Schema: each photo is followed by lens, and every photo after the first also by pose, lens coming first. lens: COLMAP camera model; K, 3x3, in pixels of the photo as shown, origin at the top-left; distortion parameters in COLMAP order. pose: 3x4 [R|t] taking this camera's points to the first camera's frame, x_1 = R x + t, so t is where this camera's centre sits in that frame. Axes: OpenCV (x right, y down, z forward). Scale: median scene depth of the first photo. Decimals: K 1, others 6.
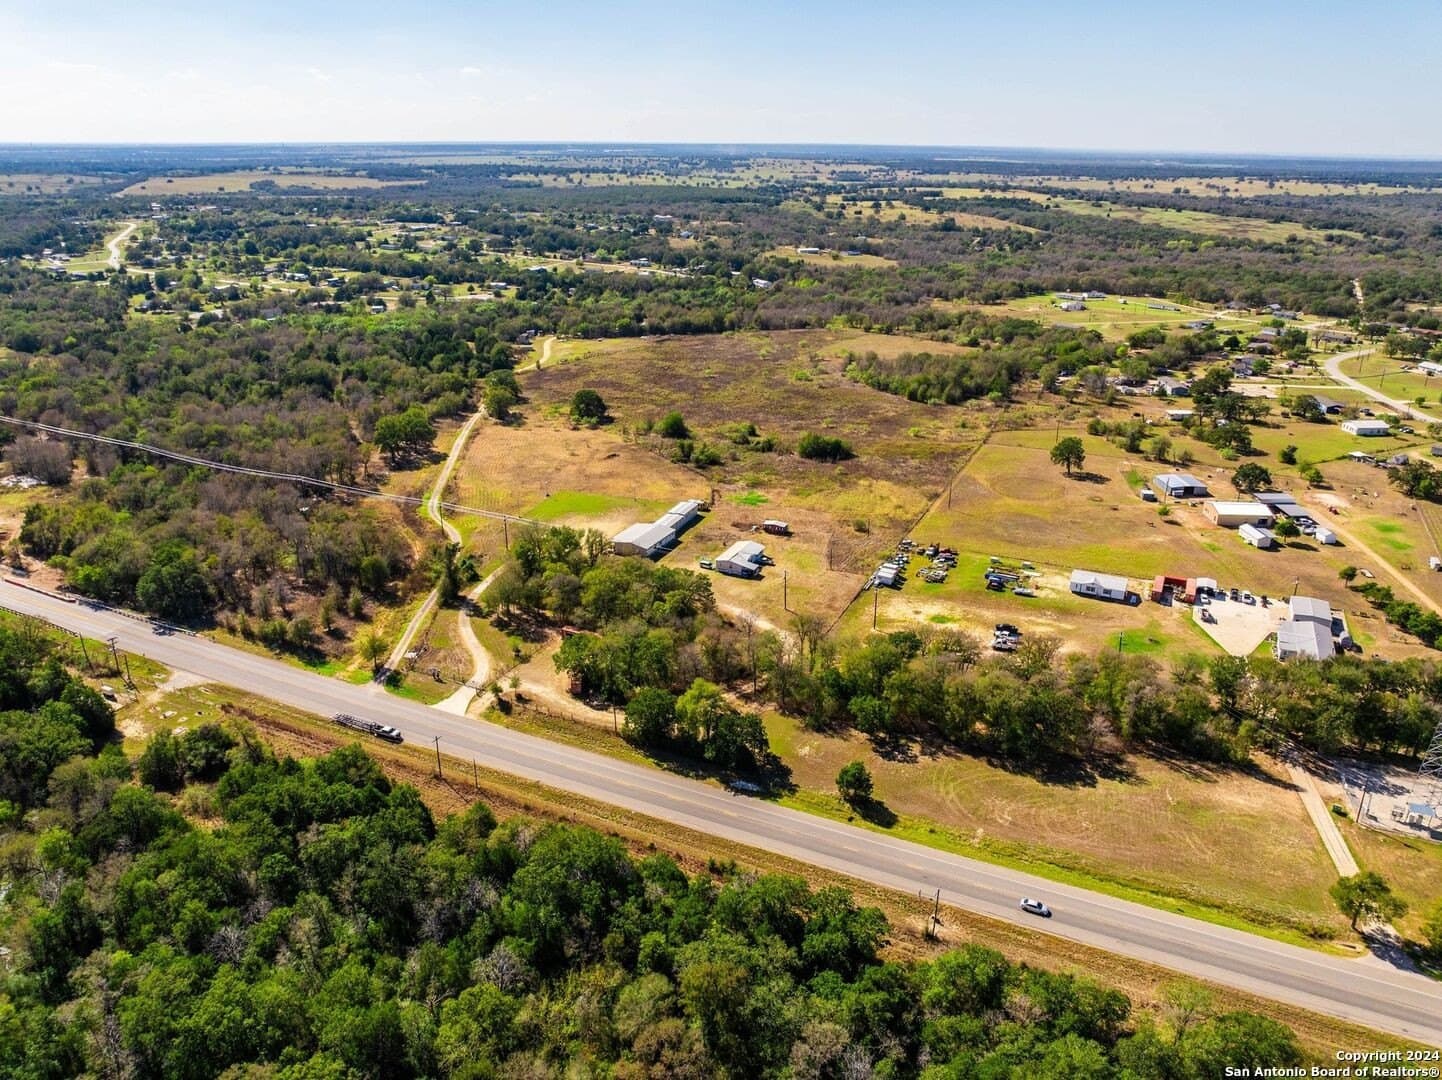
lens RADIAL K [[1011.2, 0, 718.2], [0, 1011.2, 539.0], [0, 0, 1]] dist [-0.024218, -0.026663]
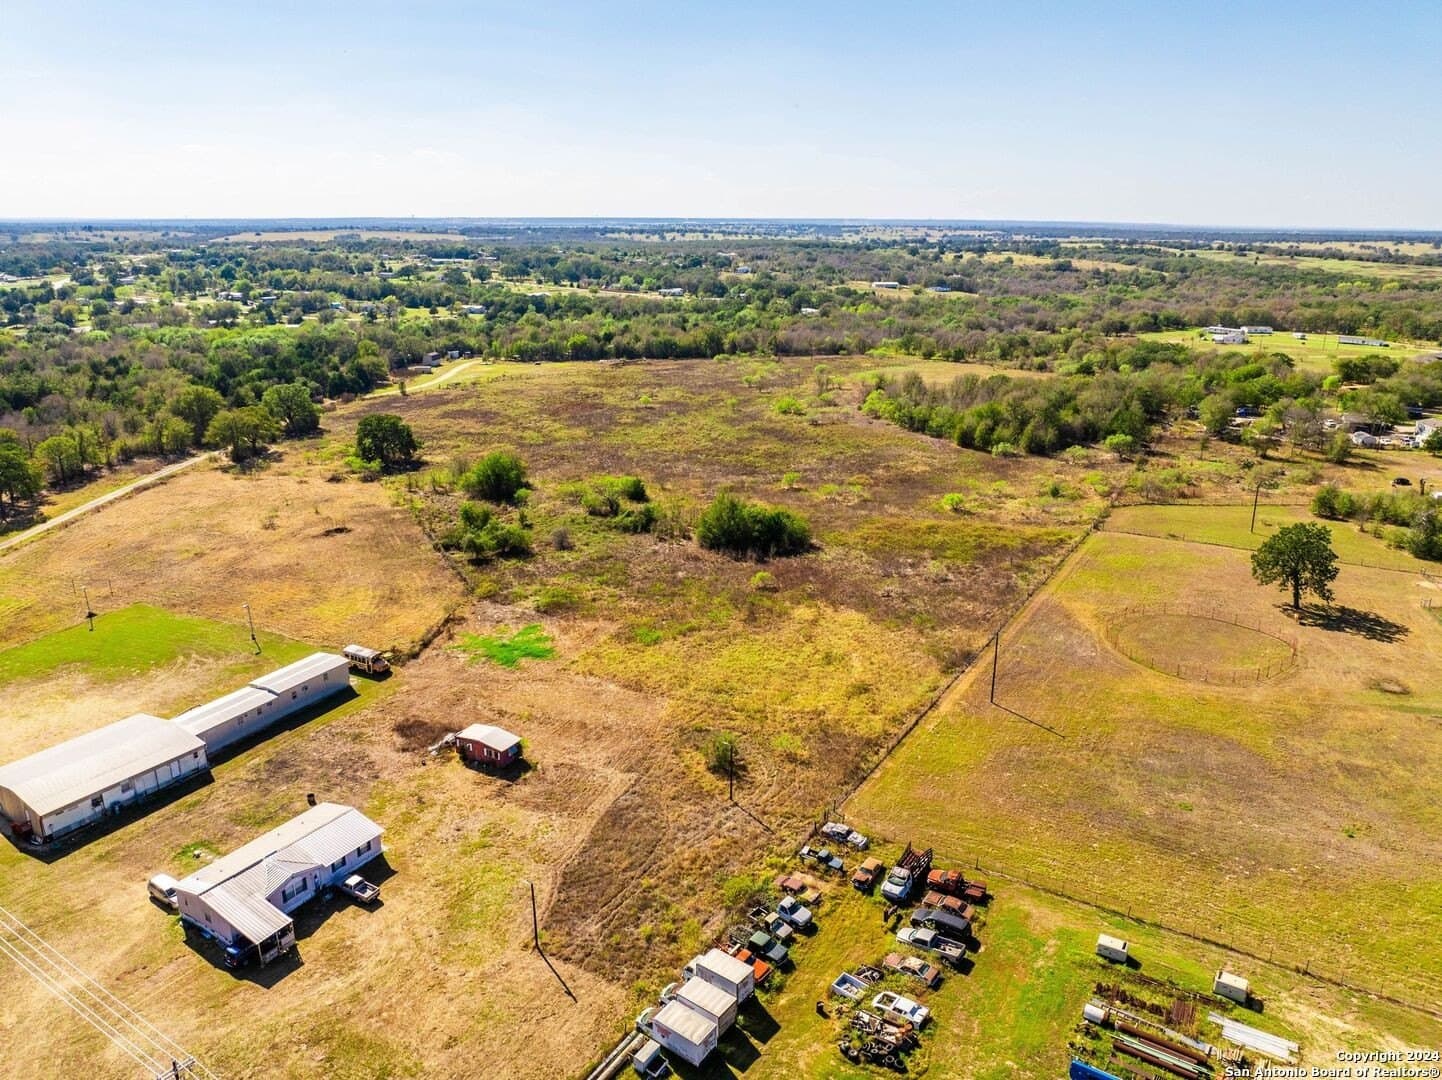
lens RADIAL K [[1016.4, 0, 718.6], [0, 1016.4, 525.0], [0, 0, 1]] dist [-0.033205, -0.008008]
pose [[0.993590, 0.031048, -0.108698, 0.129109], [-0.039993, 0.995903, -0.081106, -0.047585], [0.105734, 0.084933, 0.990761, 0.472331]]
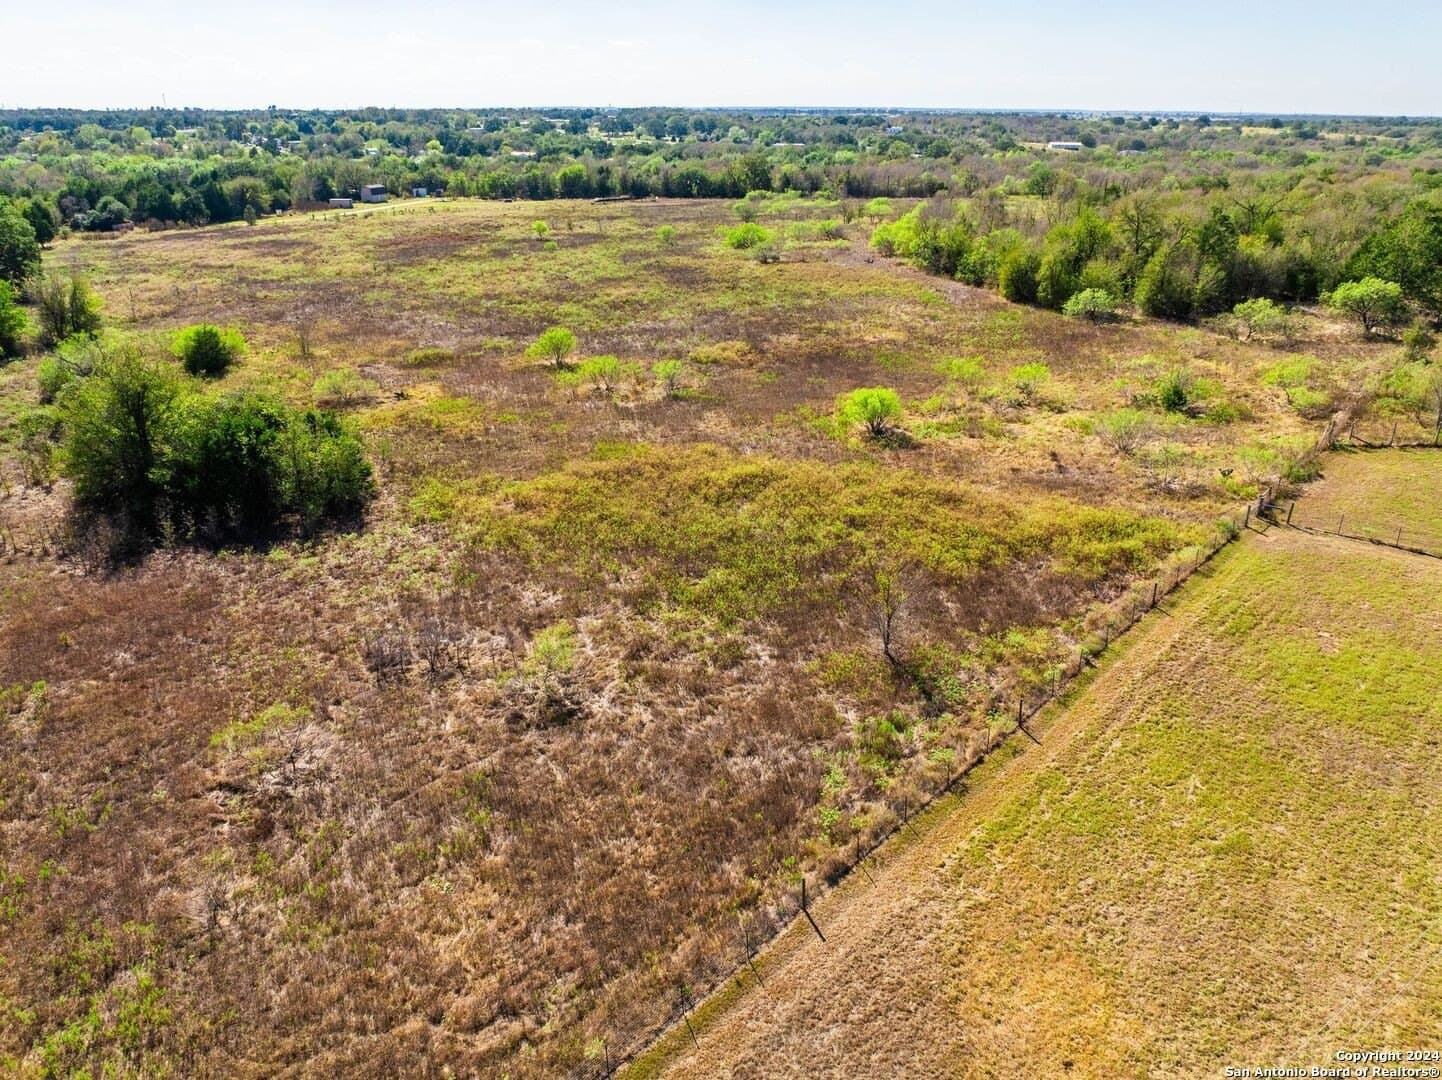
lens RADIAL K [[1019.9, 0, 718.4], [0, 1019.9, 524.0], [0, 0, 1]] dist [-0.044544, 0.011166]
pose [[0.954646, 0.107832, -0.277530, 0.213665], [-0.104832, 0.994159, 0.025672, -0.084103], [0.278677, 0.004587, 0.960374, 0.781507]]
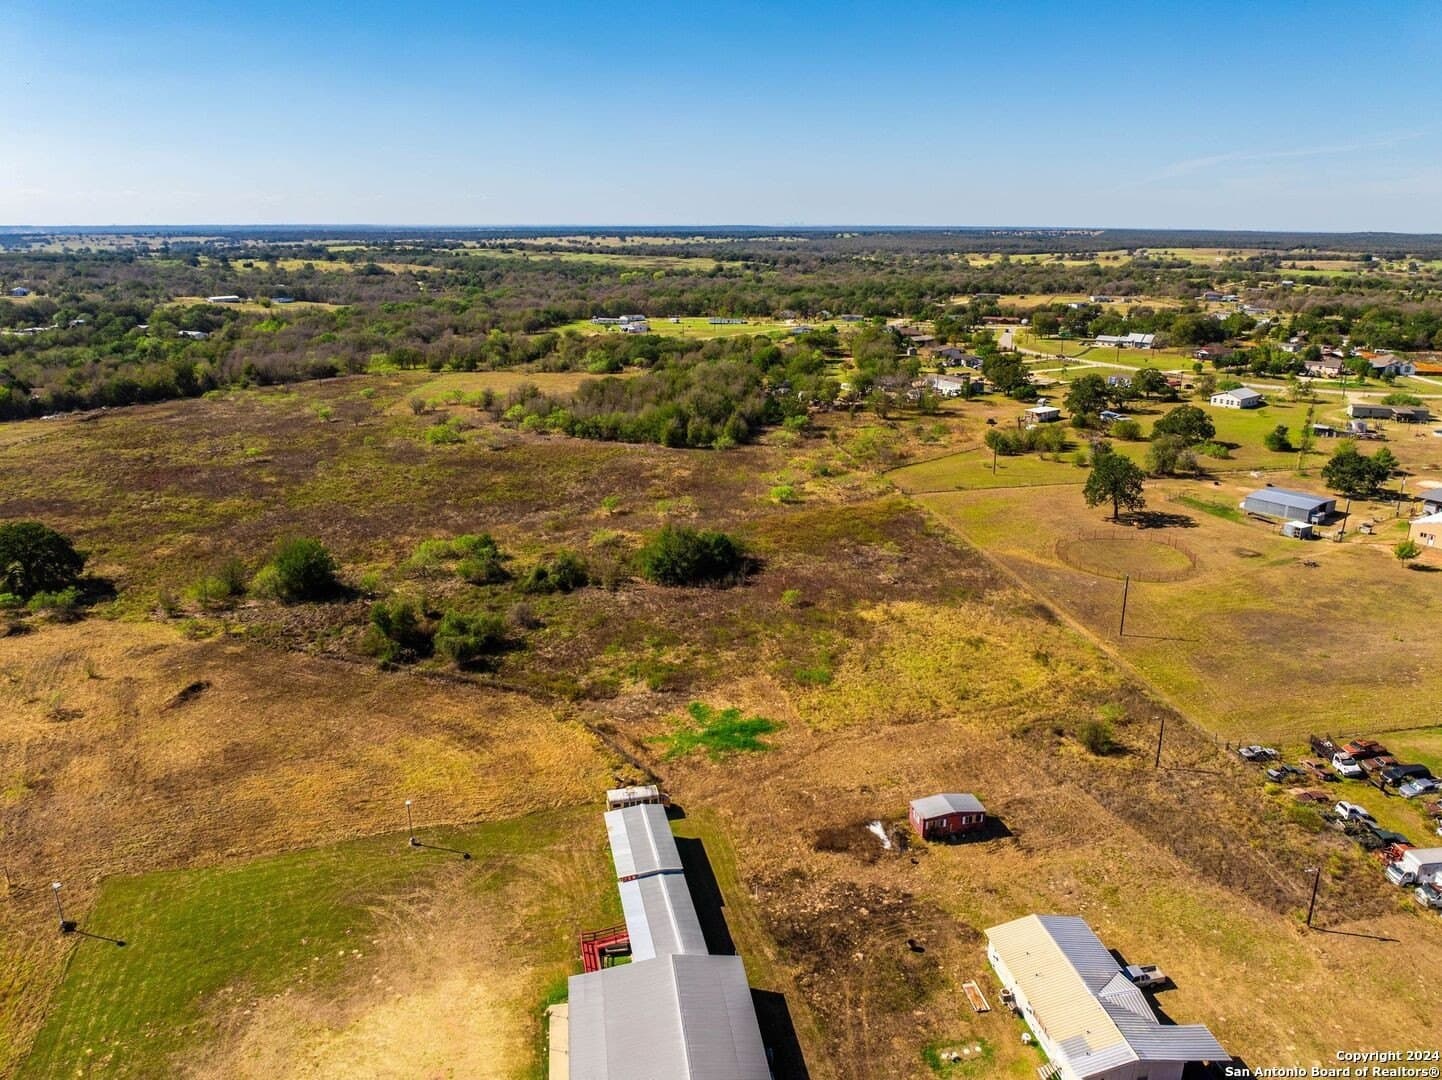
lens RADIAL K [[1016.4, 0, 718.6], [0, 1016.4, 525.0], [0, 0, 1]] dist [-0.033205, -0.008008]
pose [[0.816557, -0.169500, 0.551819, -0.126490], [0.215270, 0.976377, -0.018638, -0.084696], [-0.535624, 0.134010, 0.833756, 0.552544]]
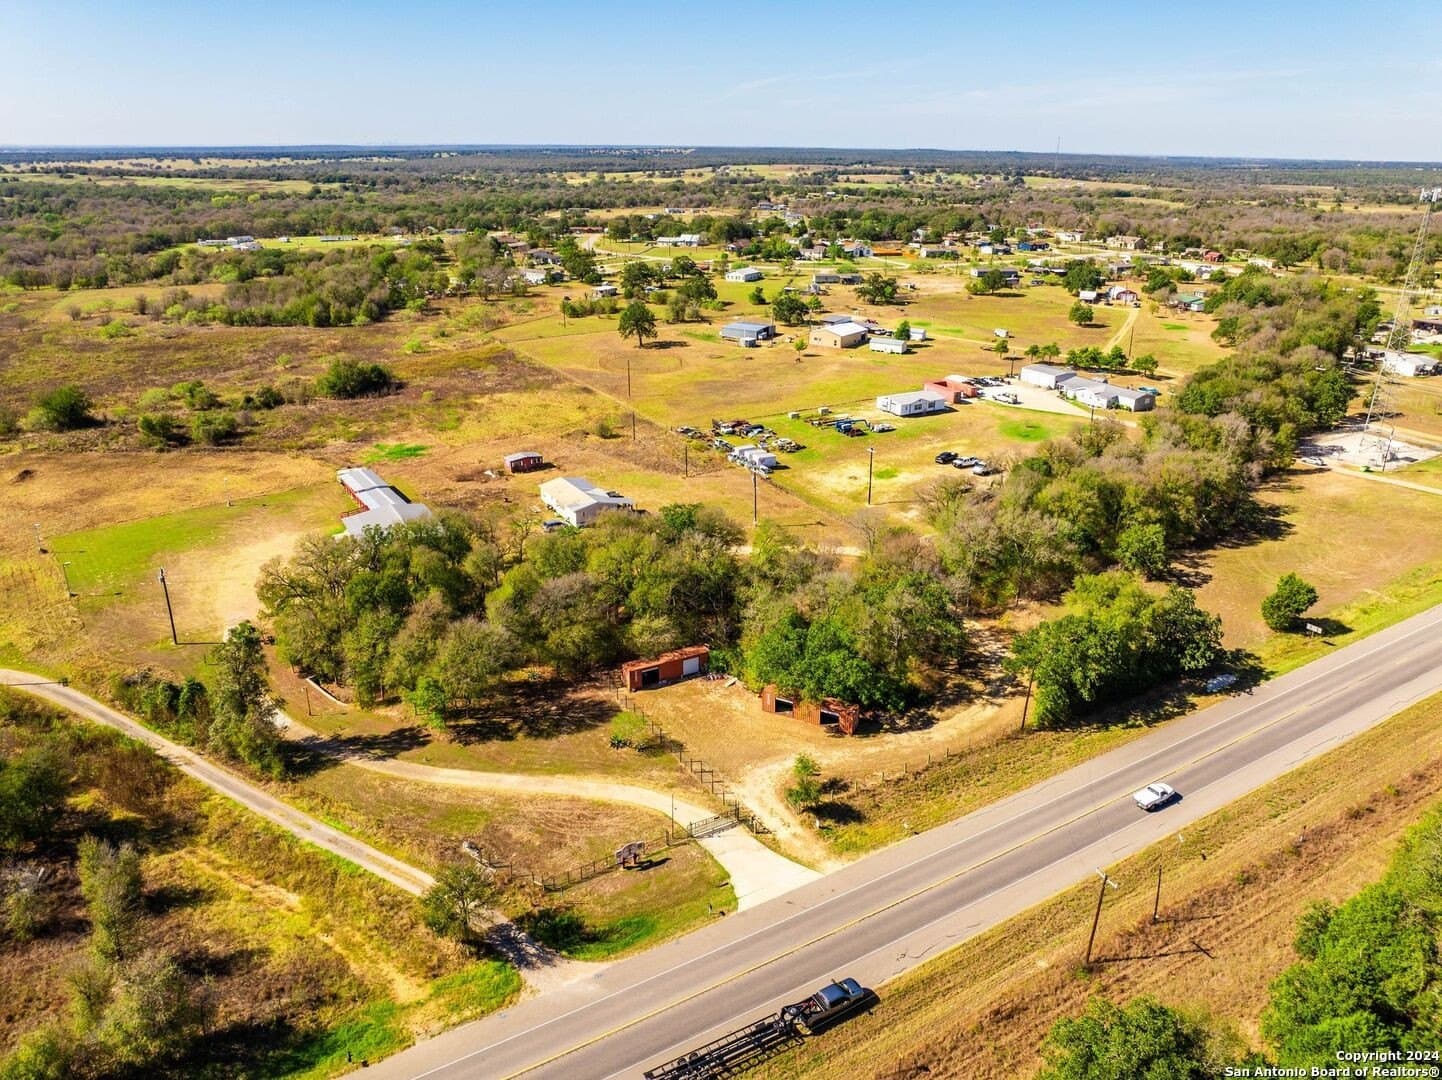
lens RADIAL K [[1014.0, 0, 718.5], [0, 1014.0, 535.8], [0, 0, 1]] dist [-0.035007, -0.003274]
pose [[0.552926, -0.303488, 0.775995, -0.288387], [0.301241, 0.941124, 0.153424, -0.021420], [-0.776870, 0.148929, 0.611795, 0.377934]]
